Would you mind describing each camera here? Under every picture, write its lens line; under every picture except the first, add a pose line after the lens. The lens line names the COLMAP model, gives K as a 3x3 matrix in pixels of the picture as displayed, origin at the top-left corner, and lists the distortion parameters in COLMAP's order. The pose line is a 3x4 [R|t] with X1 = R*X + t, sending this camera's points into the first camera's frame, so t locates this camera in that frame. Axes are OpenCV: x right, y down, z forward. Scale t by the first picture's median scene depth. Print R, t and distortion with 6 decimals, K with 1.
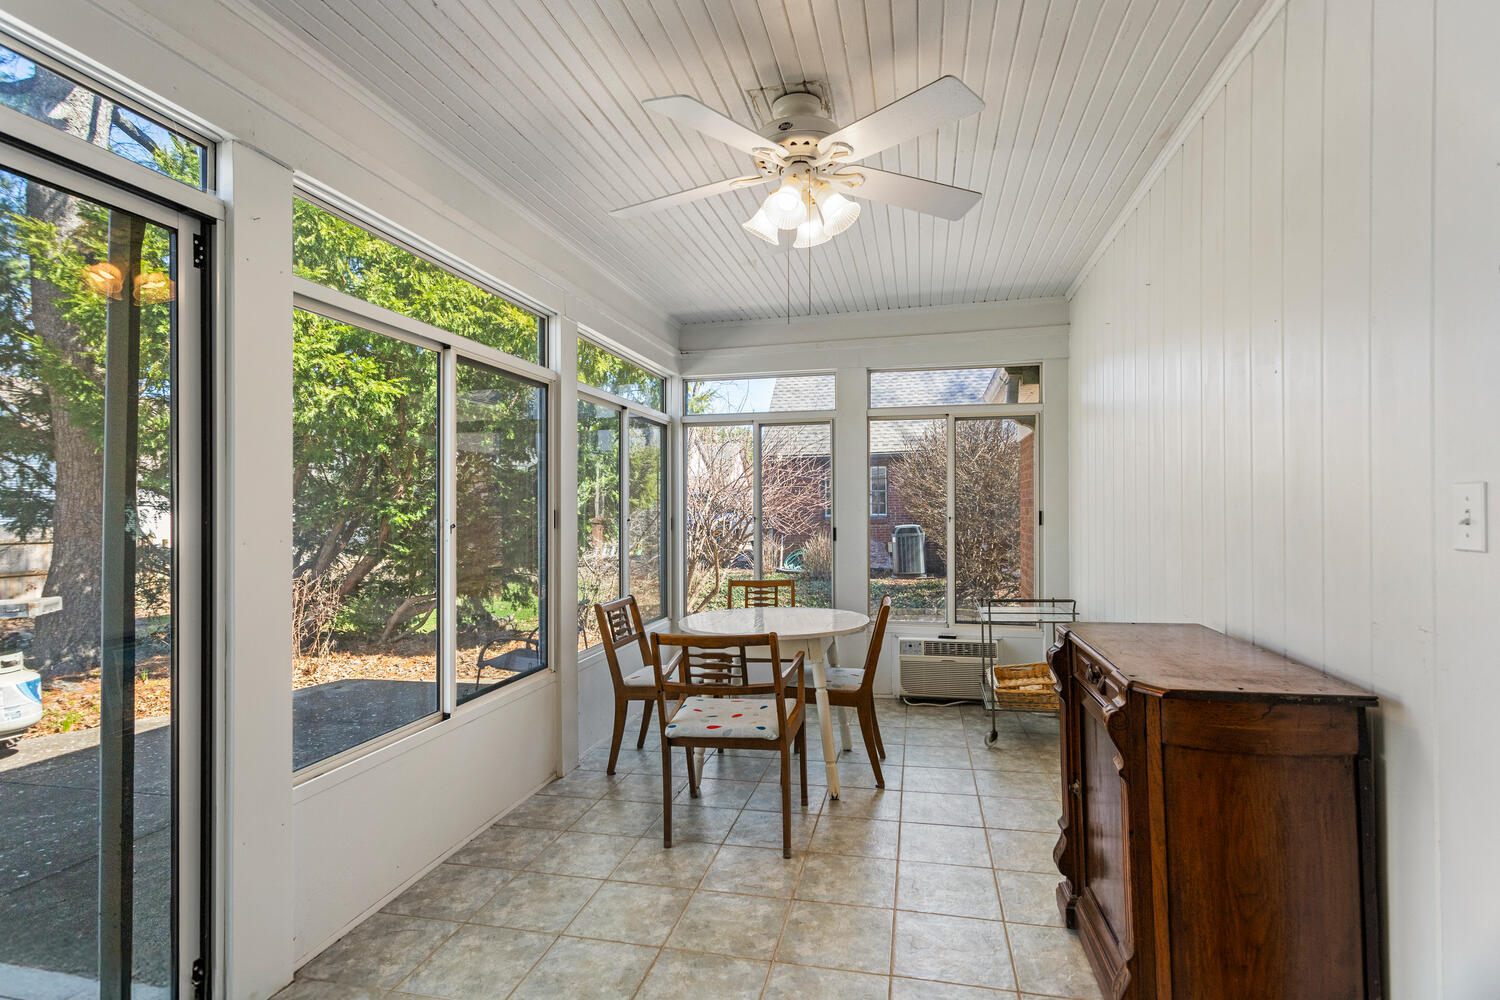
lens RADIAL K [[715.0, 0, 750.0], [0, 715.0, 500.0], [0, 0, 1]] dist [0.006837, -0.000224]
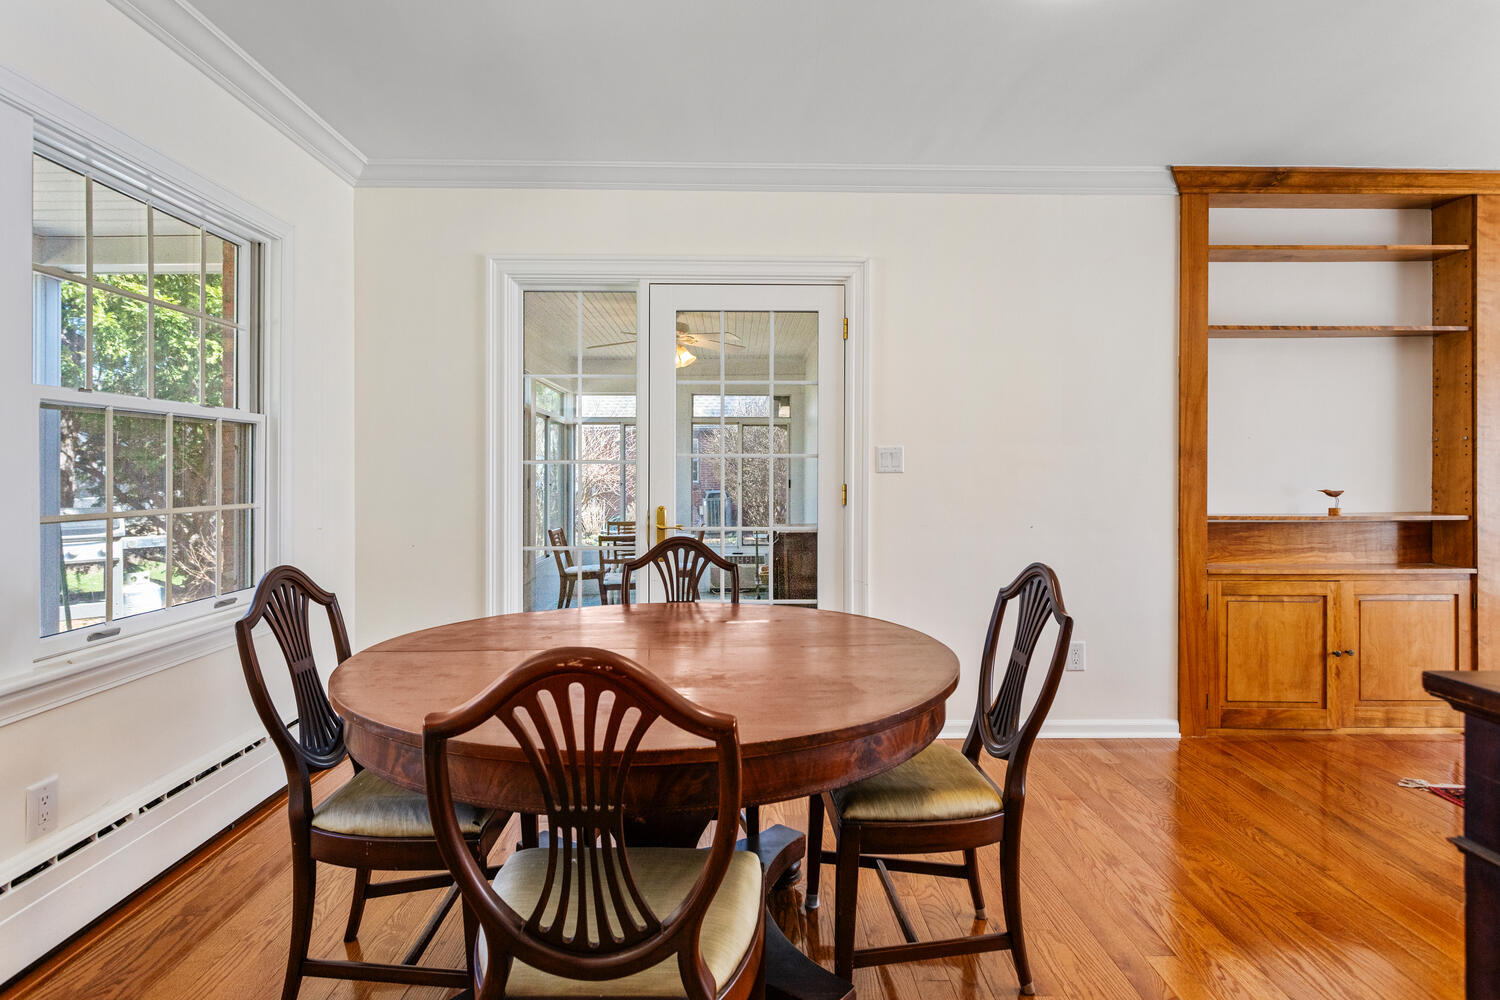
lens RADIAL K [[791.2, 0, 744.5], [0, 791.2, 464.8], [0, 0, 1]] dist [-0.003948, 0.000704]
pose [[0.968297, 0.001583, 0.249797, -0.169463], [-0.001015, 0.999997, -0.002405, -0.012241], [-0.249799, 0.002076, 0.968295, -0.771060]]
